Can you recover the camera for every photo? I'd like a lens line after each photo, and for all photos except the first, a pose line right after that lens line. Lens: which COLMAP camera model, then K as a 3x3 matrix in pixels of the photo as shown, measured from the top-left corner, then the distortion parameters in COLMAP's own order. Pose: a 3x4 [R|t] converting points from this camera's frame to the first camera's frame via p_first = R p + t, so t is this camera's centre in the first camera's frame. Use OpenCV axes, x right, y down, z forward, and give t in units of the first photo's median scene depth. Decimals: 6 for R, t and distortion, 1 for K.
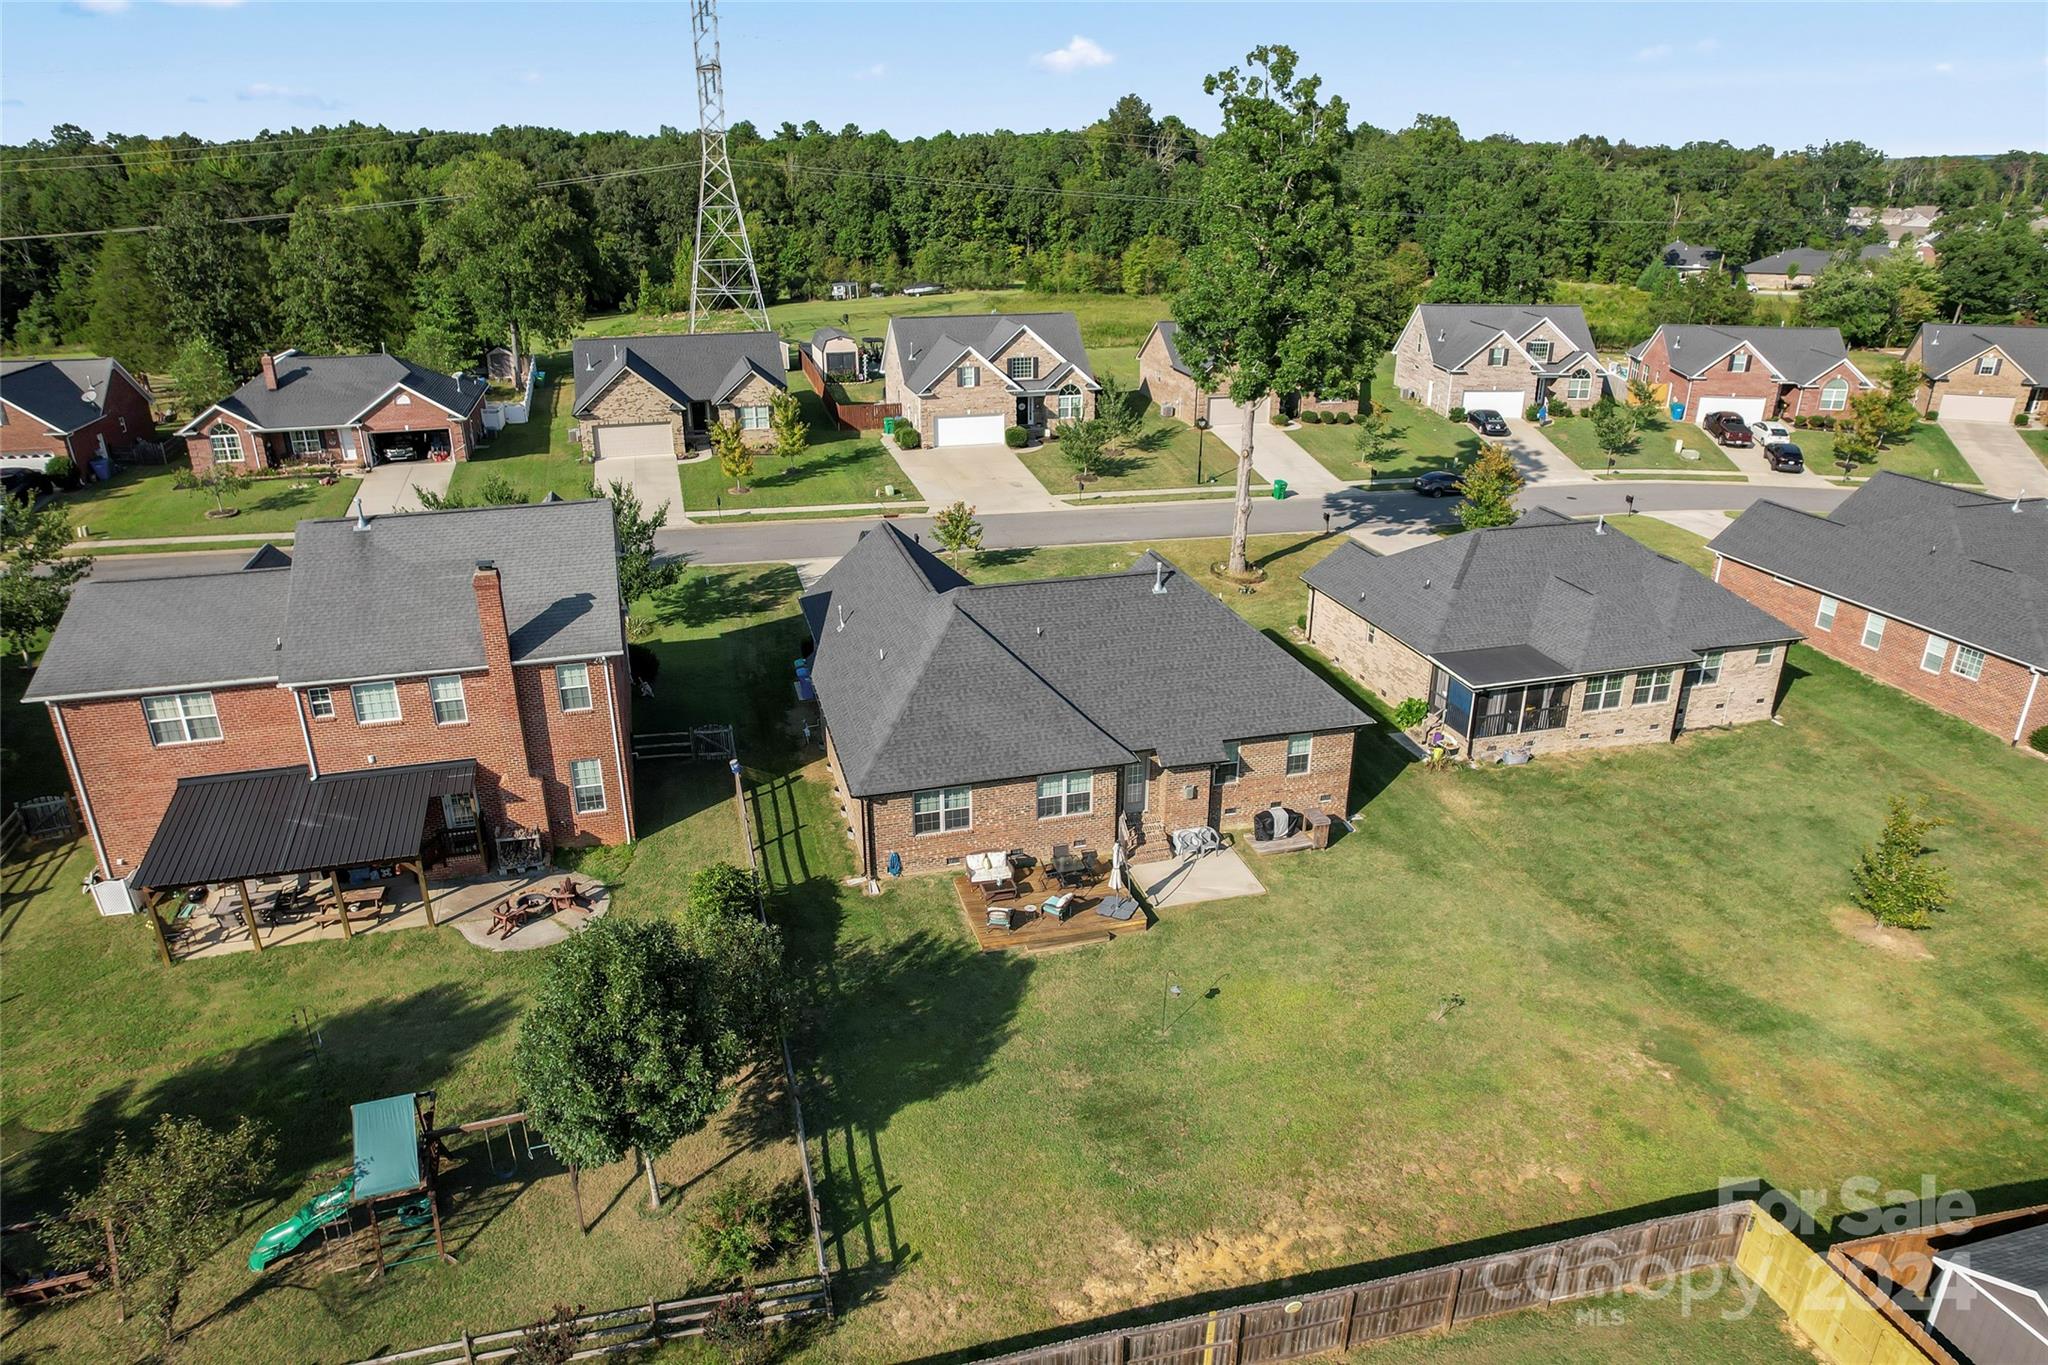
lens RADIAL K [[1311.8, 0, 1028.8], [0, 1311.8, 714.6], [0, 0, 1]] dist [-0.075343, 0.068601]
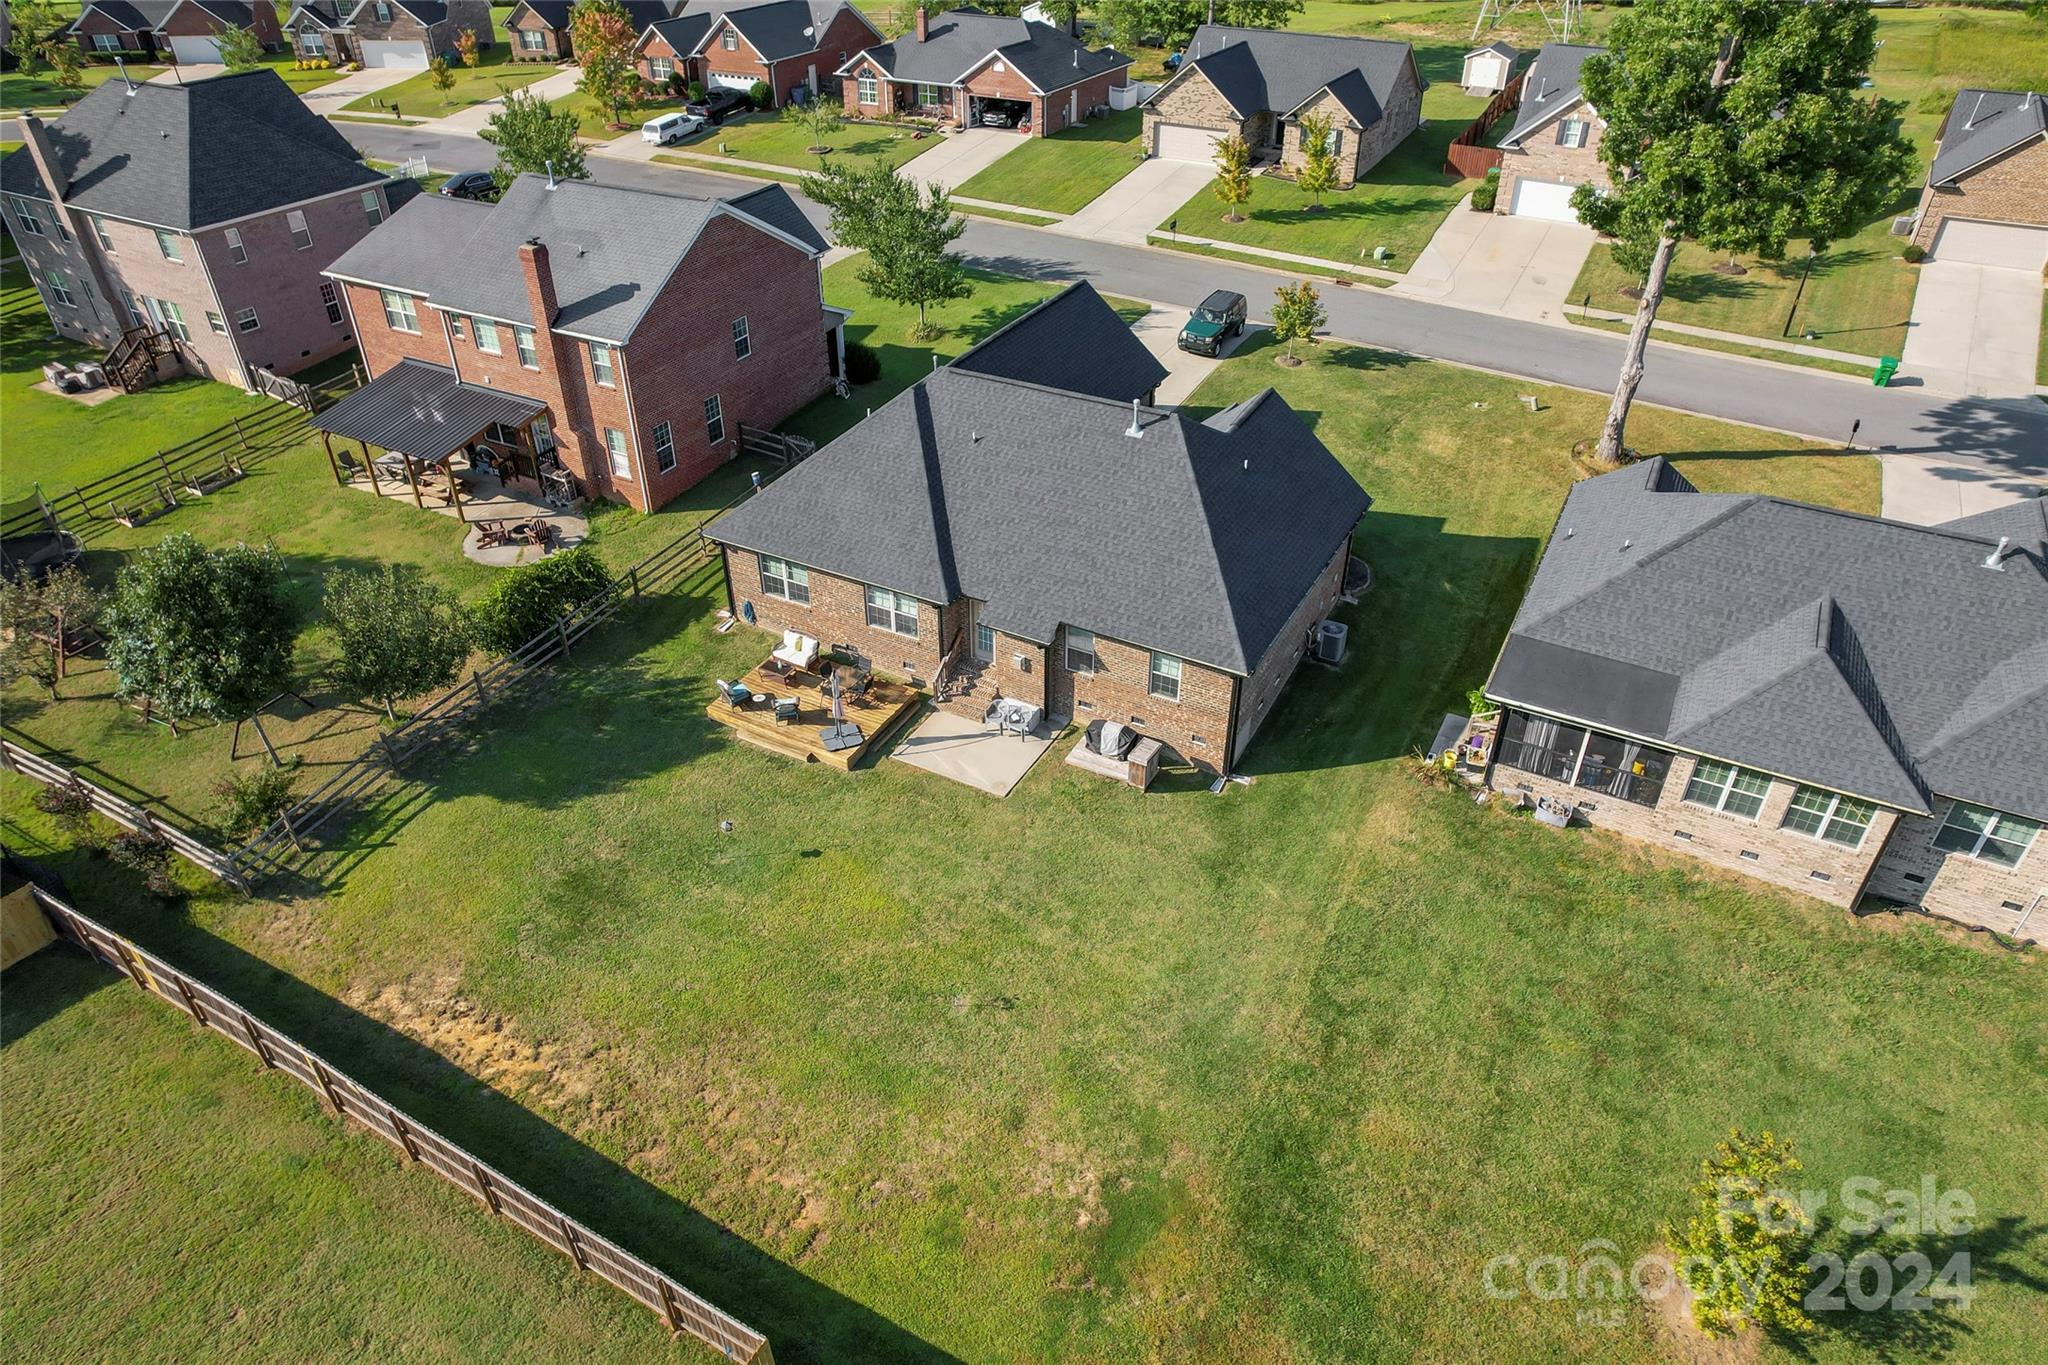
lens RADIAL K [[1328.6, 0, 1024.0], [0, 1328.6, 682.5], [0, 0, 1]] dist [-0.077626, 0.069402]
pose [[0.715685, 0.396616, -0.574883, 0.554942], [-0.273464, 0.916528, 0.291879, -0.163857], [0.642661, -0.051683, 0.764406, 0.273904]]
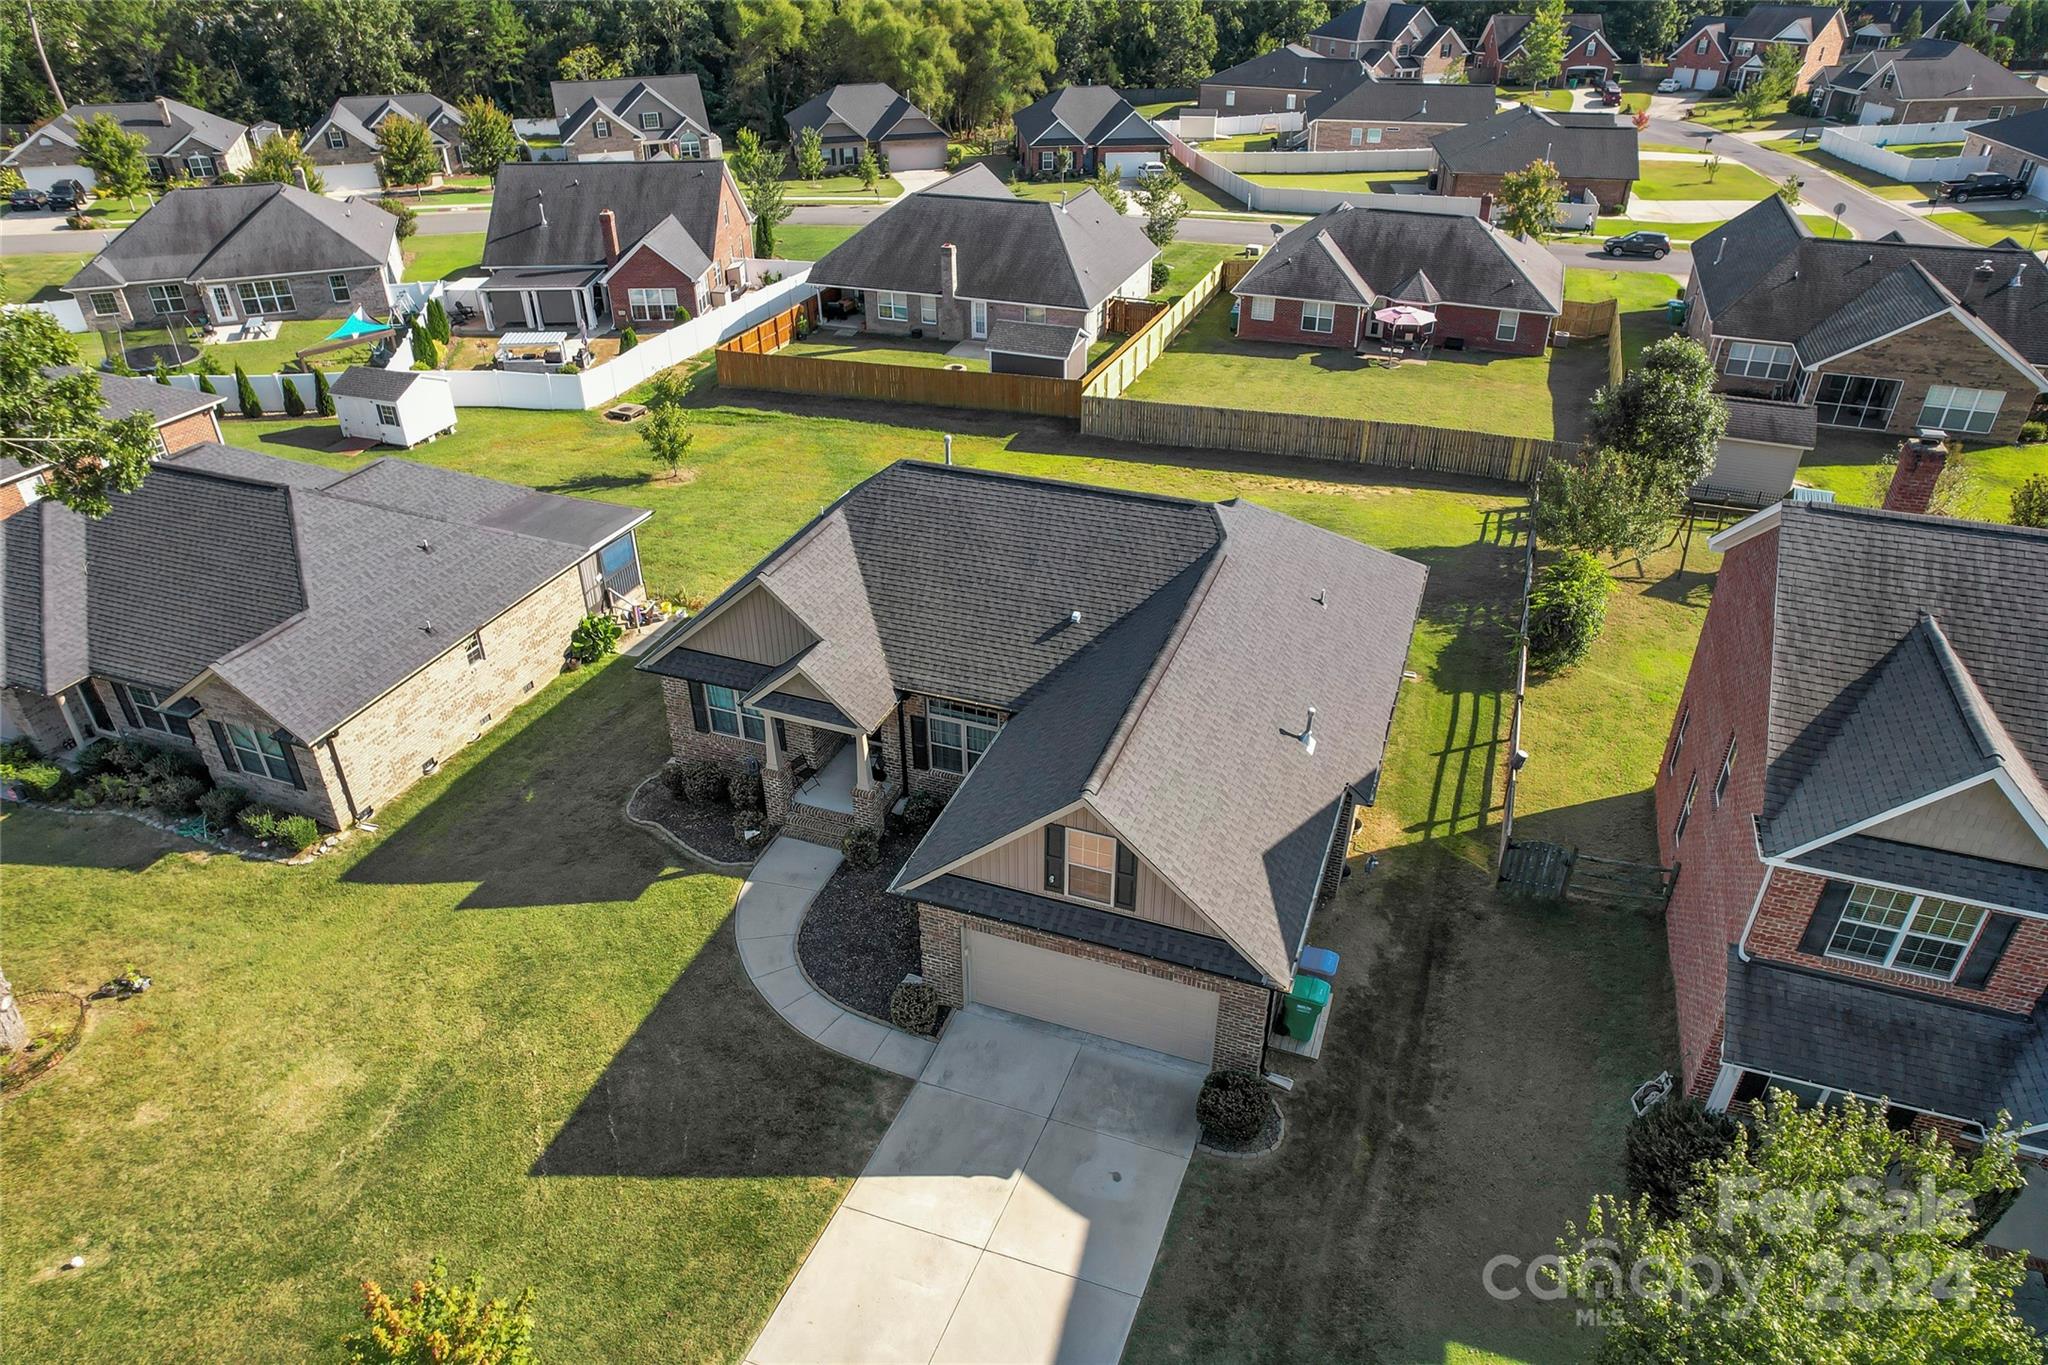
lens RADIAL K [[1311.8, 0, 1028.8], [0, 1311.8, 714.6], [0, 0, 1]] dist [-0.075343, 0.068601]
pose [[-0.810682, -0.315949, 0.492921, -0.306927], [0.232528, 0.598912, 0.766313, -0.510696], [-0.537332, 0.735854, -0.412060, 1.249892]]
